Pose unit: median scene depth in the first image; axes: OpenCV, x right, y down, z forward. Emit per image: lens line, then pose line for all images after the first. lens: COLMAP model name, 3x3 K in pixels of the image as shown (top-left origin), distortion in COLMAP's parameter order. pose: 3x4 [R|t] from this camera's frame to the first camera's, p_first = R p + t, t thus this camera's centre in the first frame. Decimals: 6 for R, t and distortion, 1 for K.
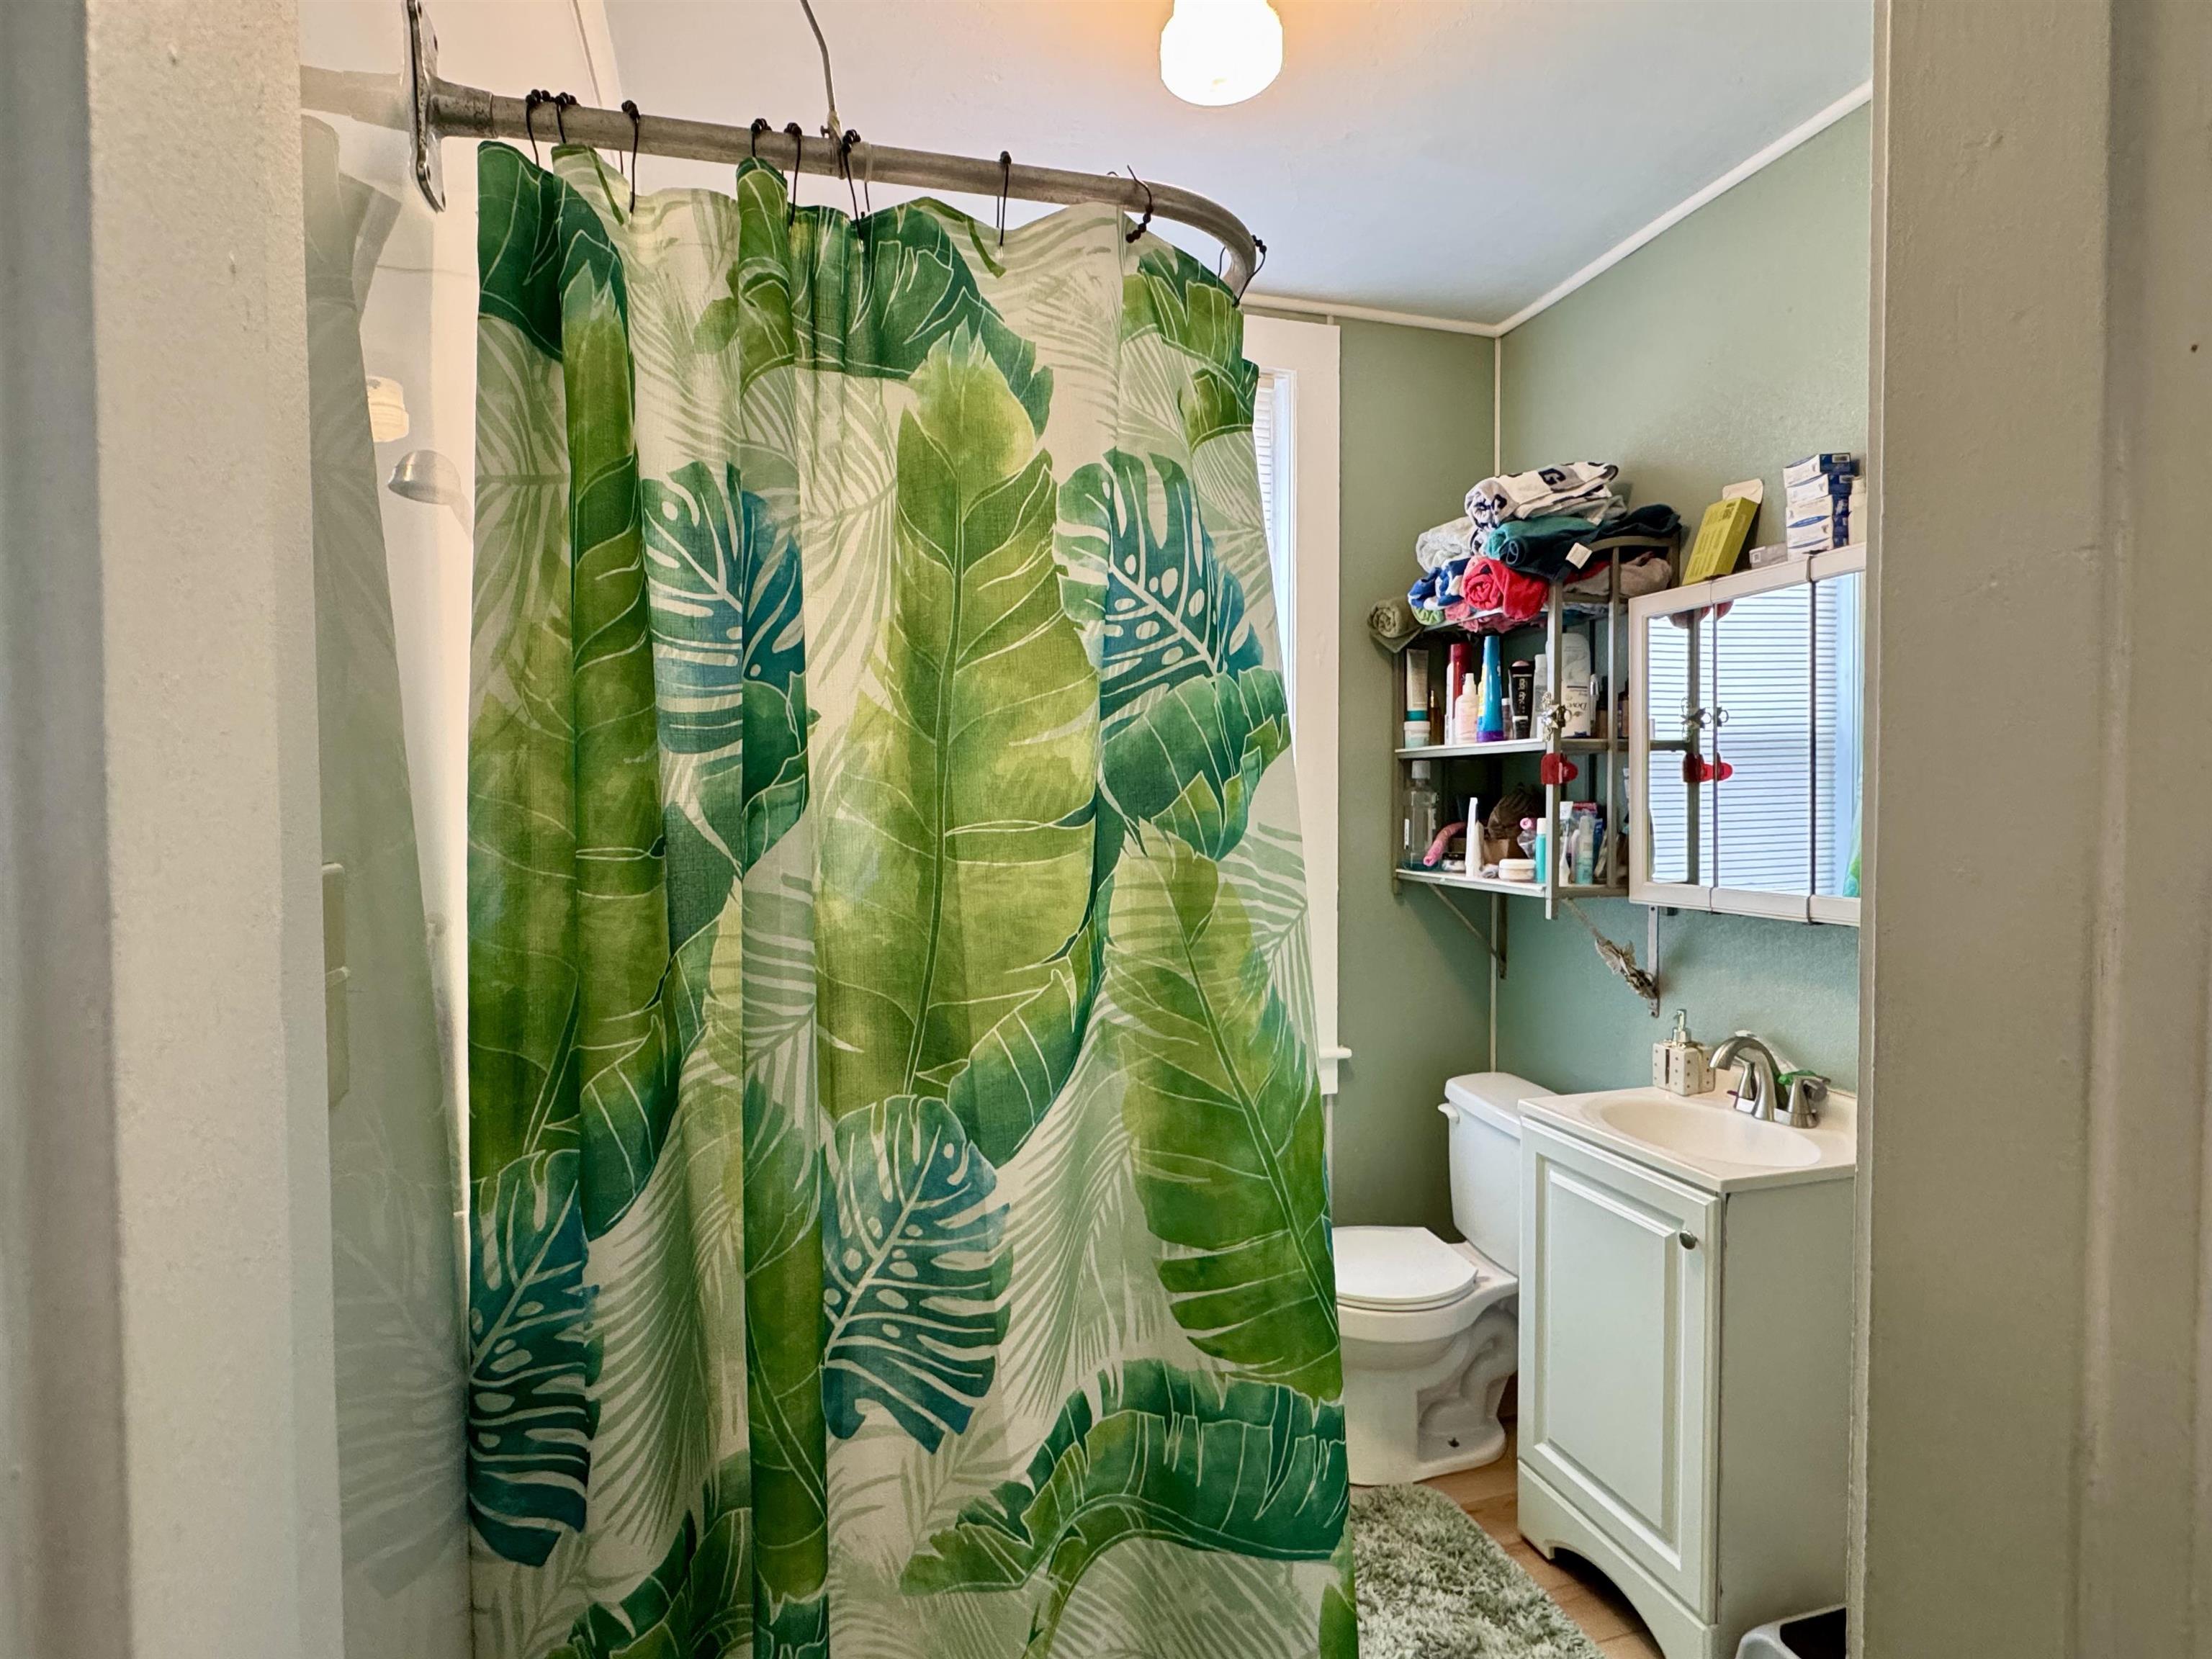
lens RADIAL K [[1135.7, 0, 1084.4], [0, 1135.7, 837.0], [0, 0, 1]] dist [-0.004625, 0.001237]
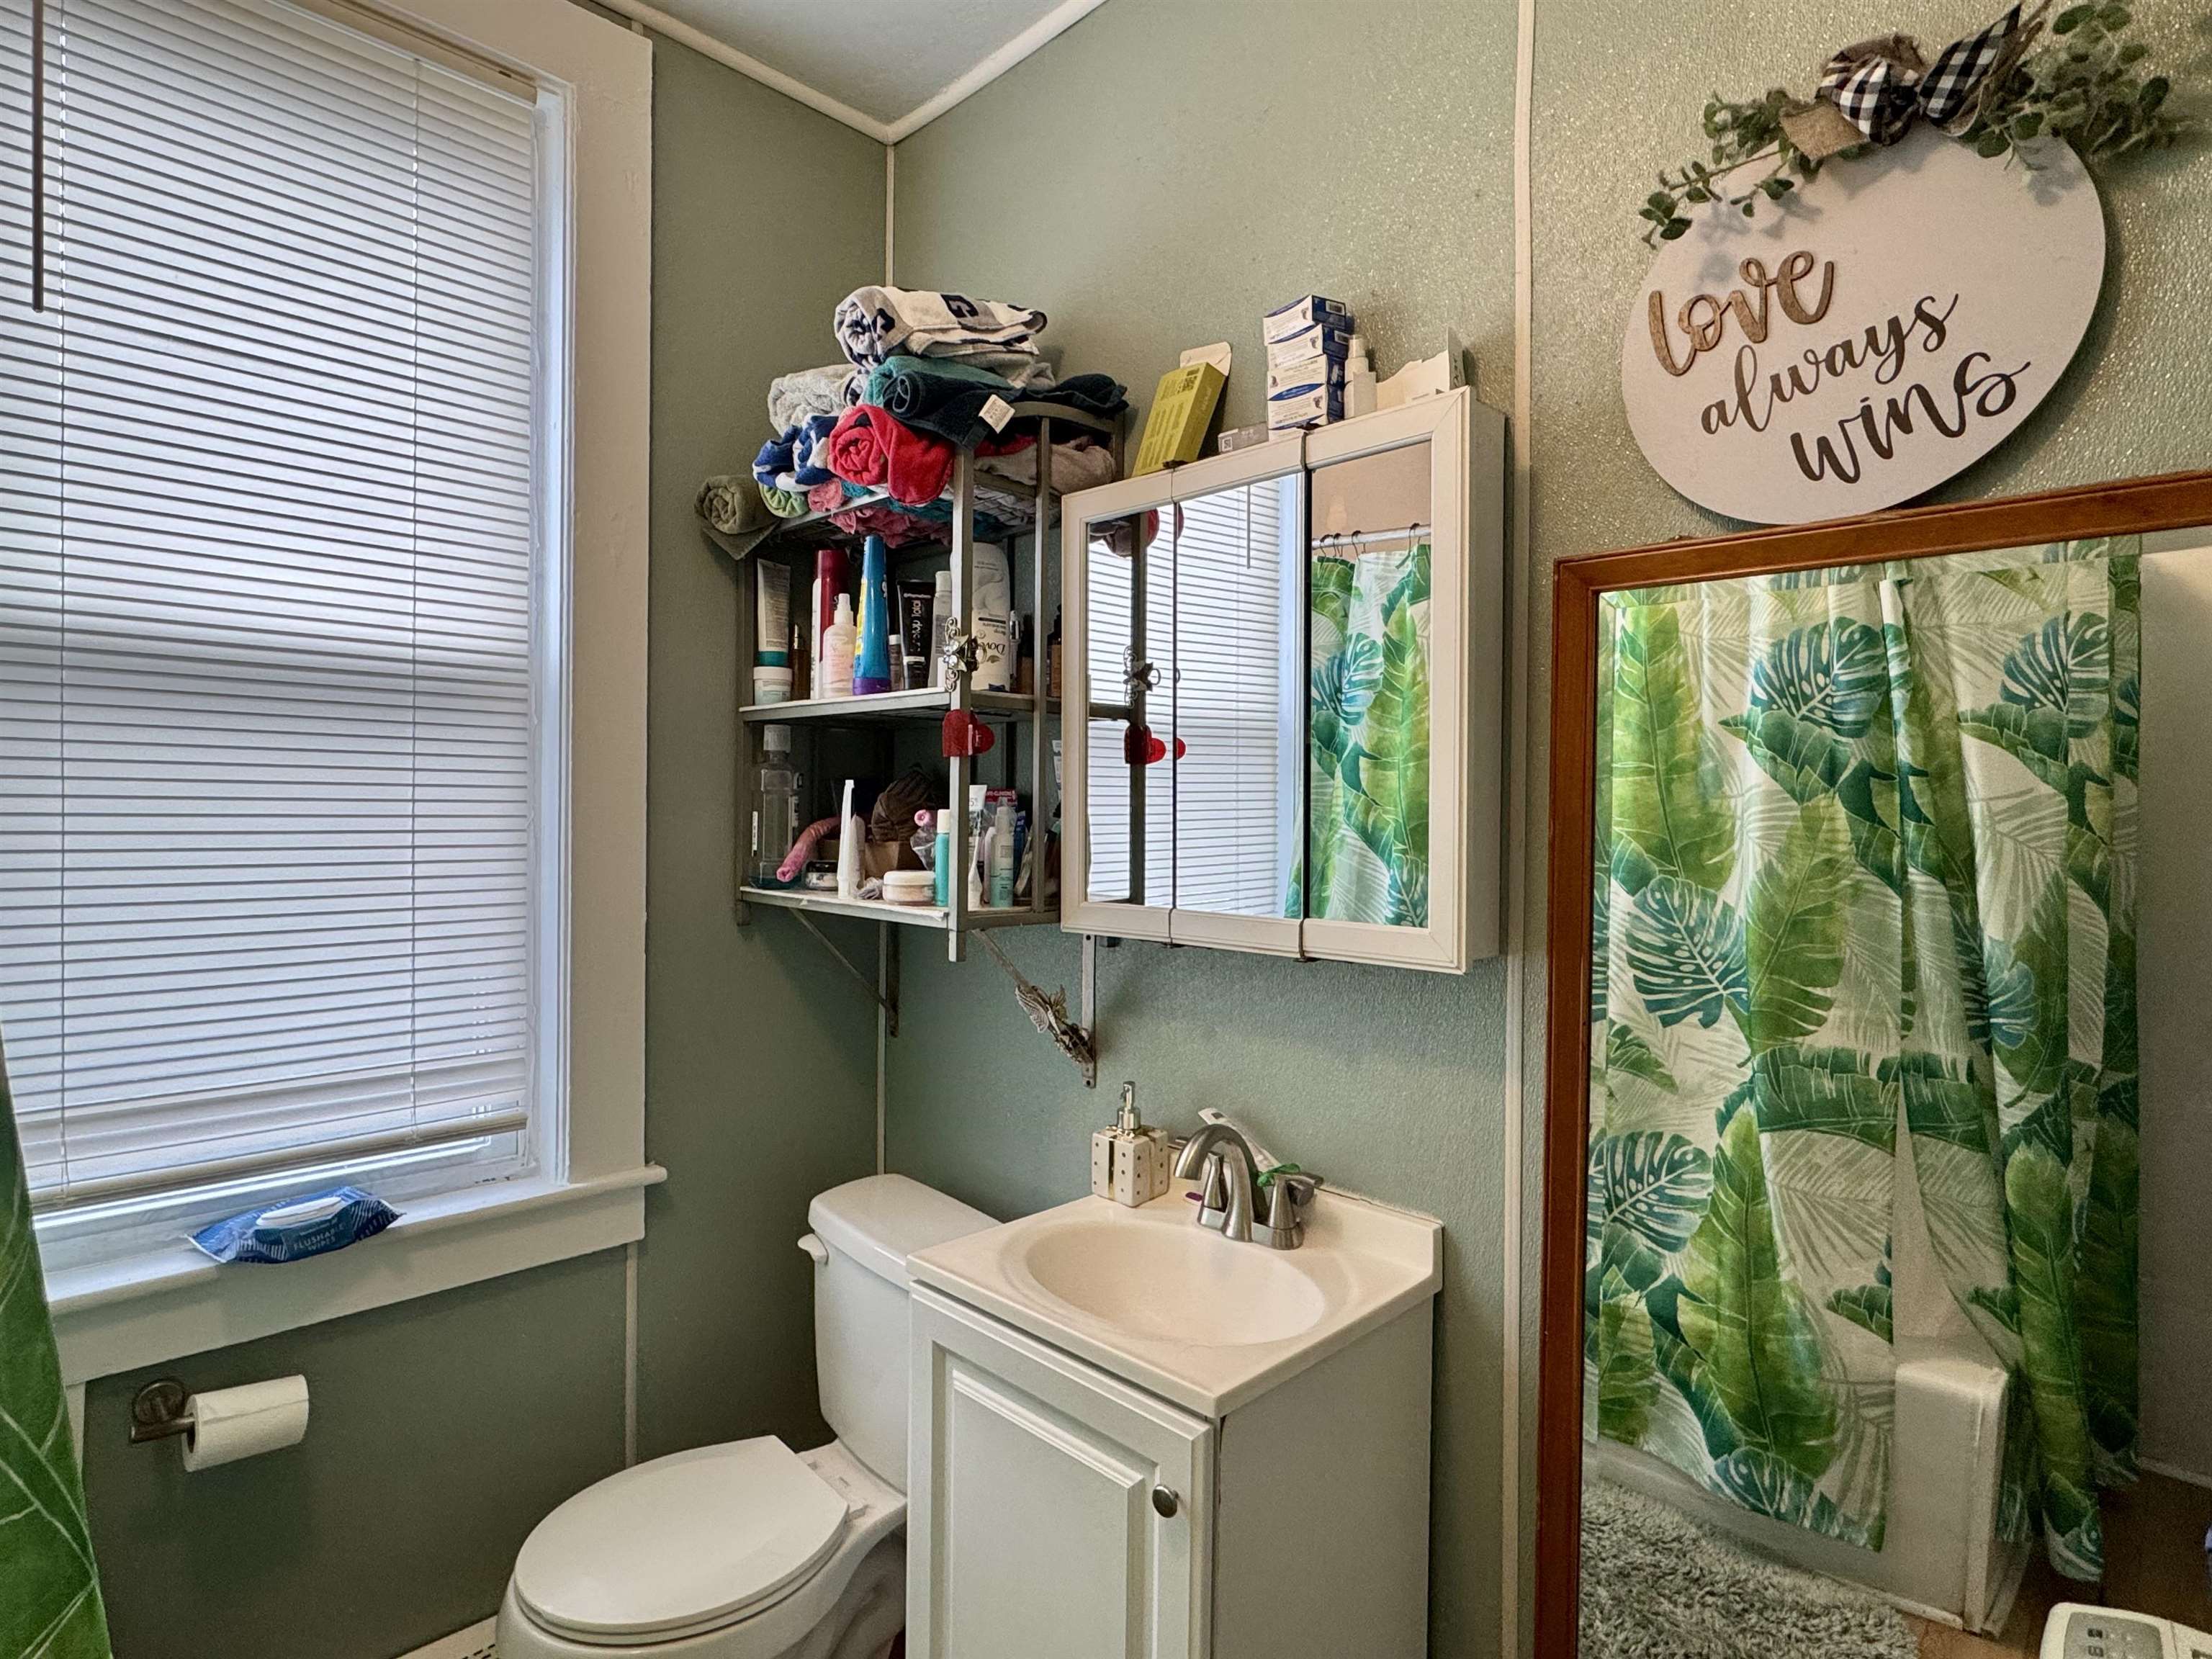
lens RADIAL K [[1135.7, 0, 1100.7], [0, 1135.7, 827.2], [0, 0, 1]] dist [-0.004625, 0.001237]
pose [[0.870787, 0.008815, 0.491582, 0.156048], [-0.000859, 0.999865, -0.016407, 0.005086], [-0.491660, 0.013864, 0.870677, 0.374883]]
